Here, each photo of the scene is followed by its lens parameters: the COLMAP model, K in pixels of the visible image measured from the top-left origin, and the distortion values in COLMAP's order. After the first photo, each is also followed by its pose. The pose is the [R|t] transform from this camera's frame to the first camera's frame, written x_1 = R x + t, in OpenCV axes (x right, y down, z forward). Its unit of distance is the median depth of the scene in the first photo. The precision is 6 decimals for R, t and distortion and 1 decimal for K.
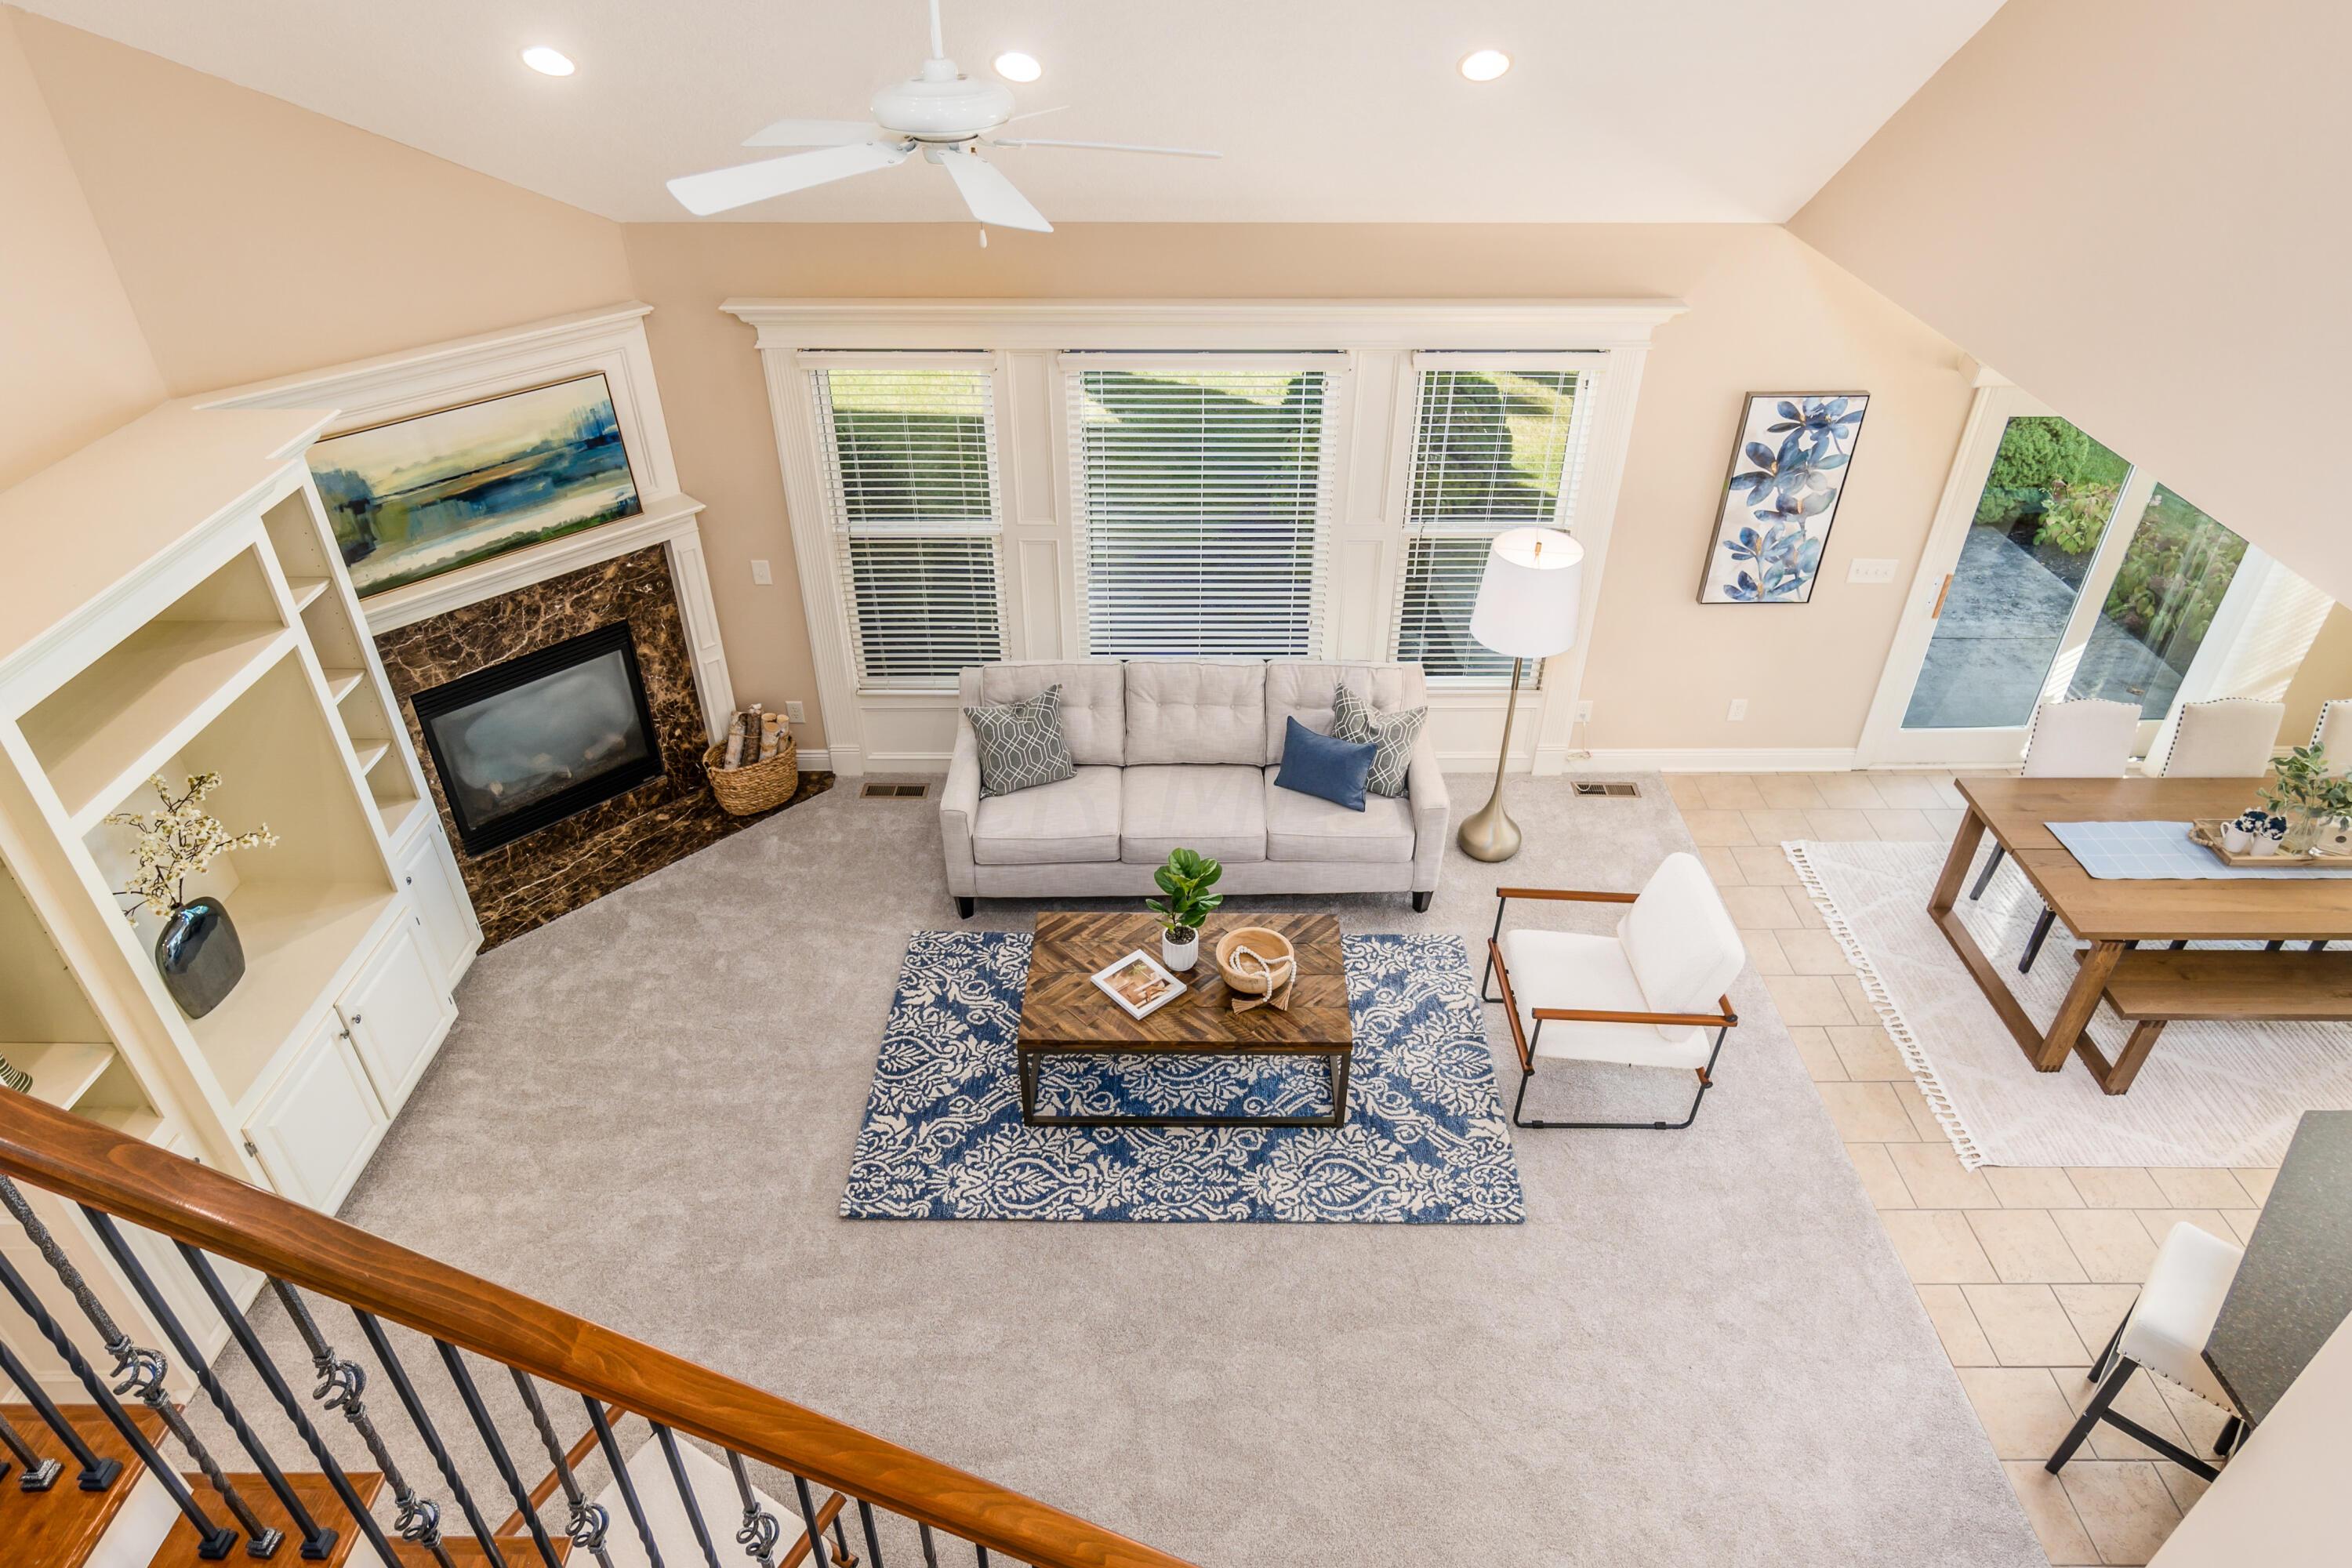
lens RADIAL K [[1348.7, 0, 1174.7], [0, 1348.7, 728.6], [0, 0, 1]] dist [0.000835, -0.000243]
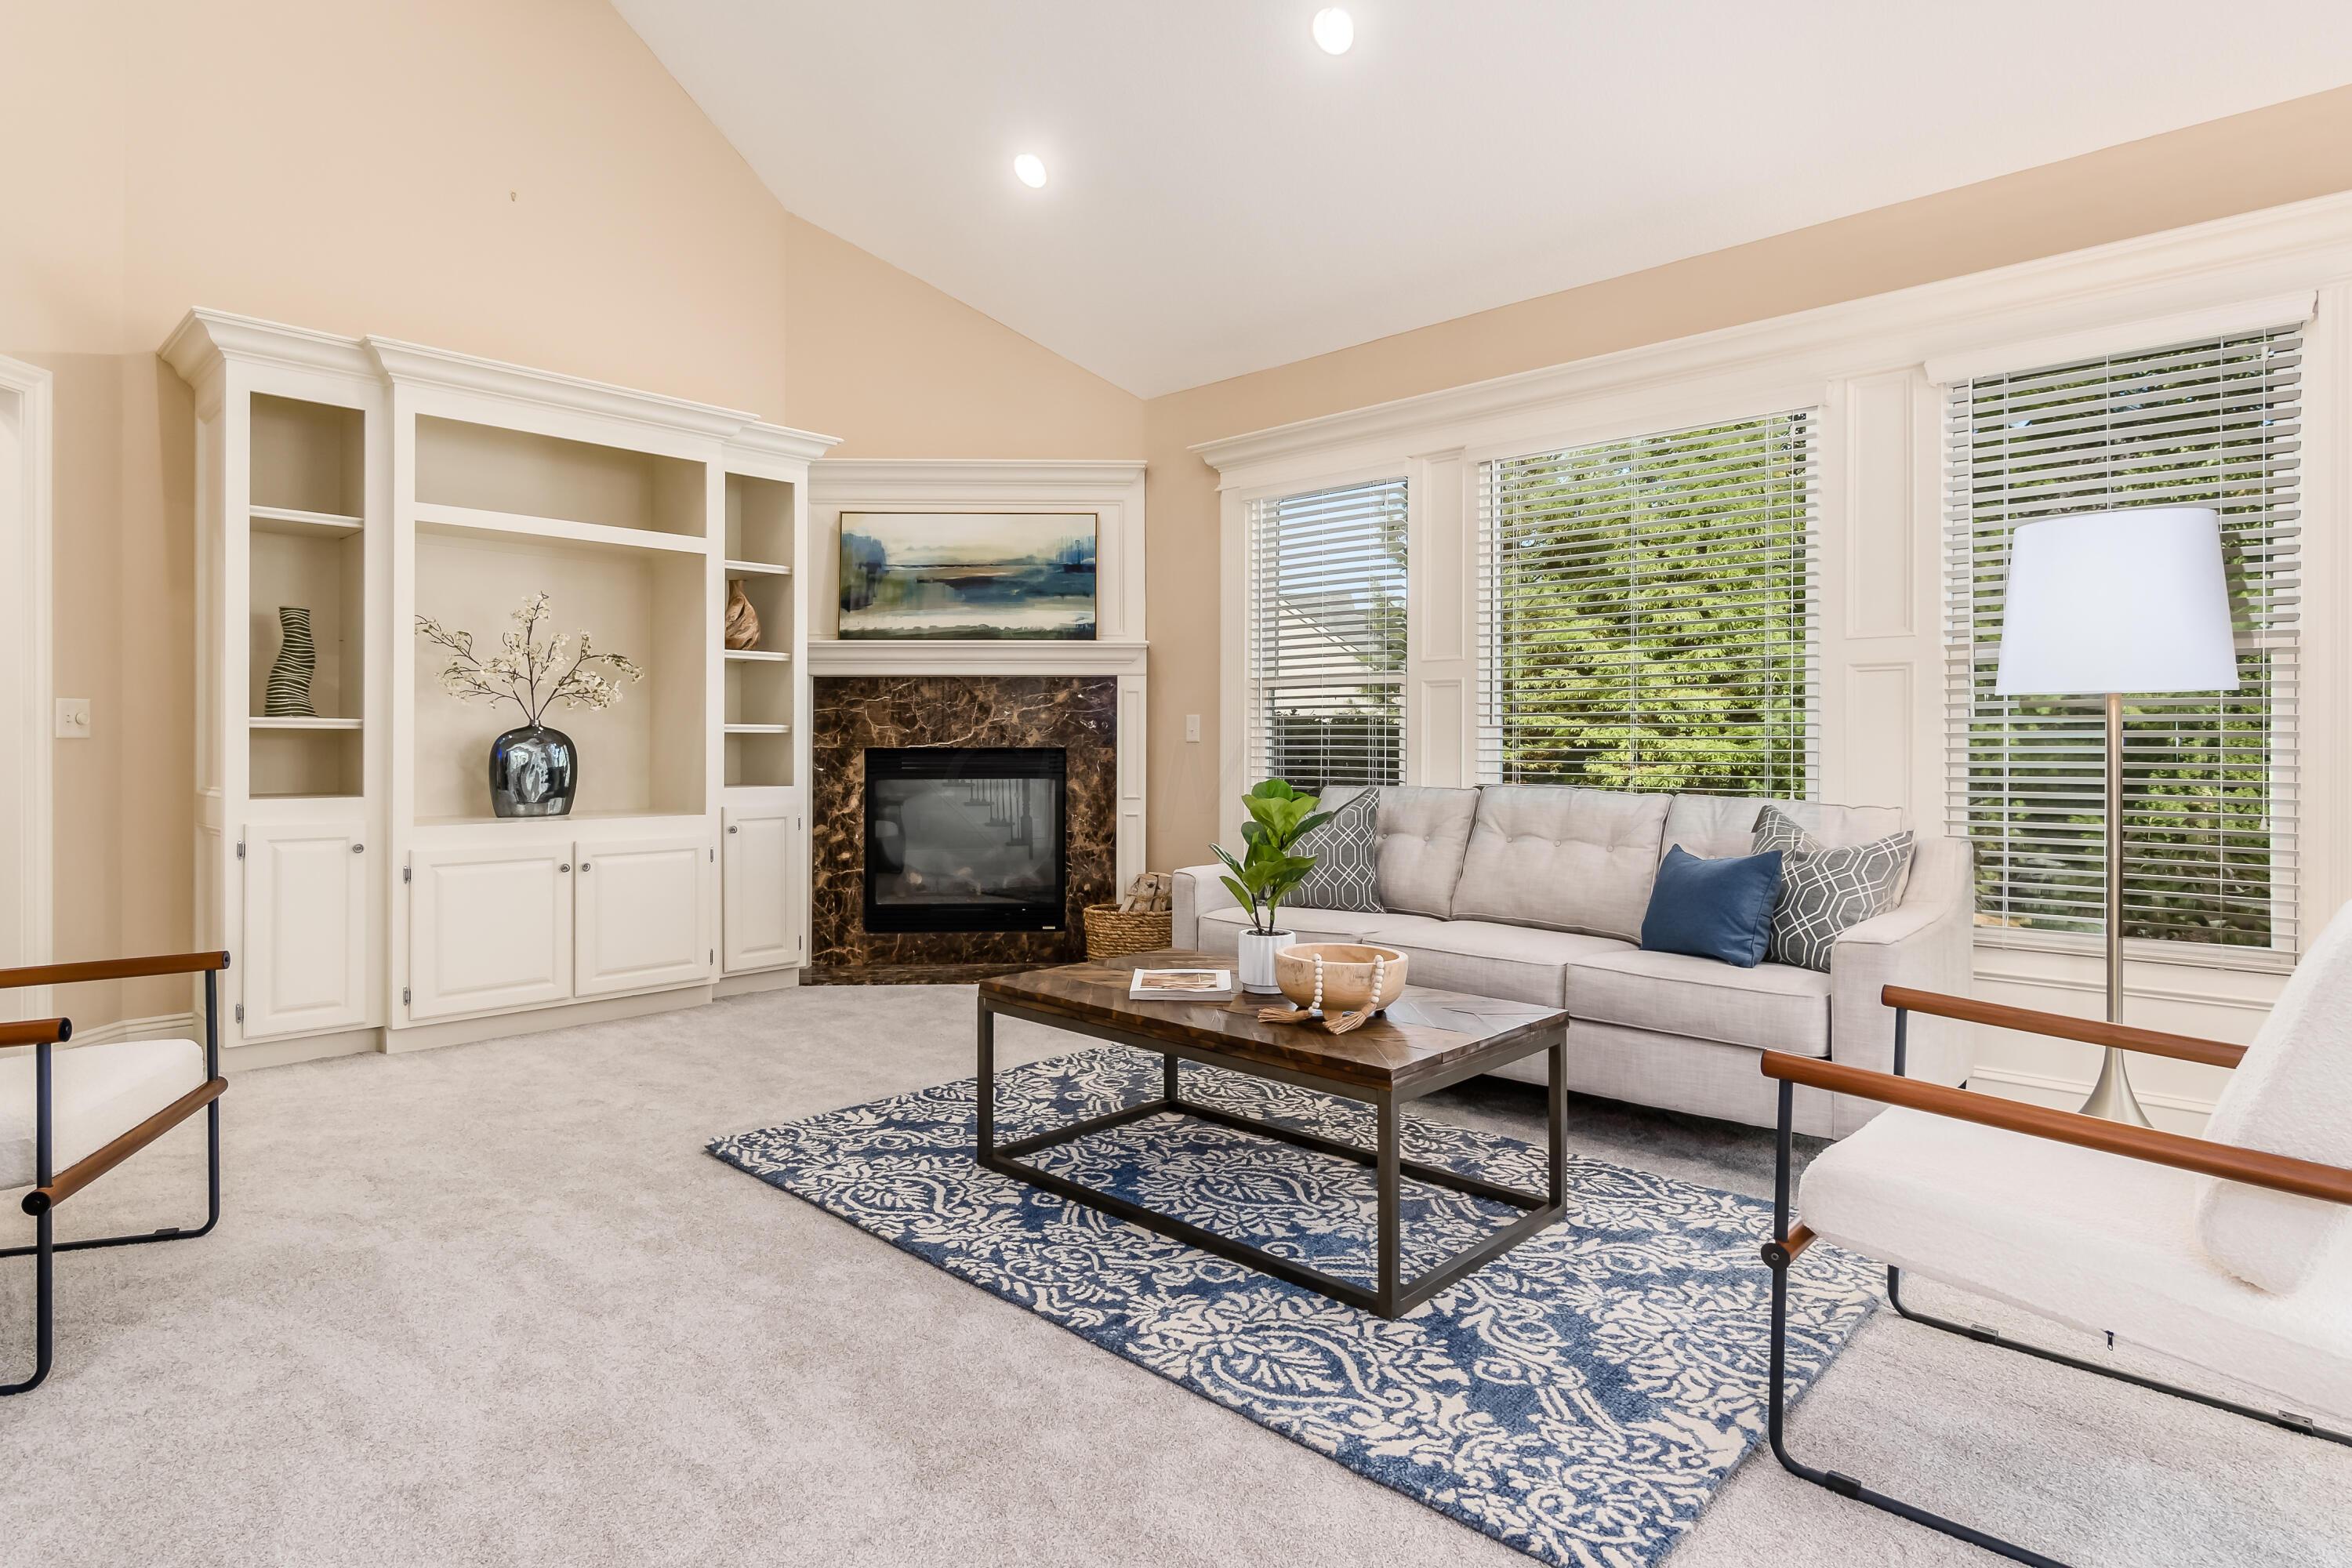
lens RADIAL K [[1219.7, 0, 1173.8], [0, 1219.7, 734.6], [0, 0, 1]] dist [-0.002360, -0.000377]
pose [[0.736466, -0.006005, -0.676448, 0.364207], [-0.367774, 0.835716, -0.407824, 0.327515], [0.567768, 0.549128, 0.613268, 0.574444]]
